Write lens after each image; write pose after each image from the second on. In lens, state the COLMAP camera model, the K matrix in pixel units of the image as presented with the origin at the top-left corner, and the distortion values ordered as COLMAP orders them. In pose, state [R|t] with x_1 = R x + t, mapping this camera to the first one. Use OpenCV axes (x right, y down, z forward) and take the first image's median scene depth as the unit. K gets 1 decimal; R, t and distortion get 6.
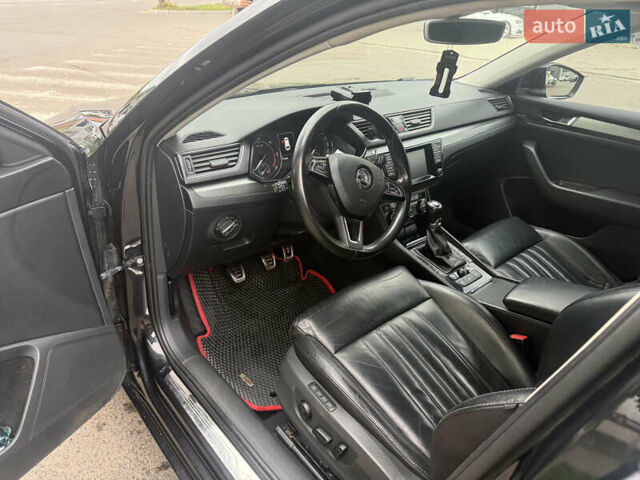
lens RADIAL K [[452.7, 0, 320.0], [0, 452.7, 240.0], [0, 0, 1]] dist [0.063133, -0.075517]
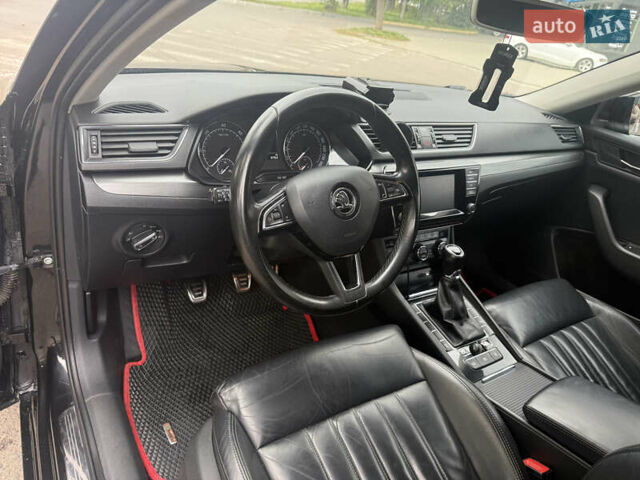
lens RADIAL K [[446.1, 0, 334.4], [0, 446.1, 238.2], [0, 0, 1]] dist [0.047702, -0.066251]
pose [[0.982912, 0.169495, -0.071800, 0.107220], [-0.170395, 0.985354, -0.006552, -0.059357], [0.069638, 0.018674, 0.997398, 0.253231]]
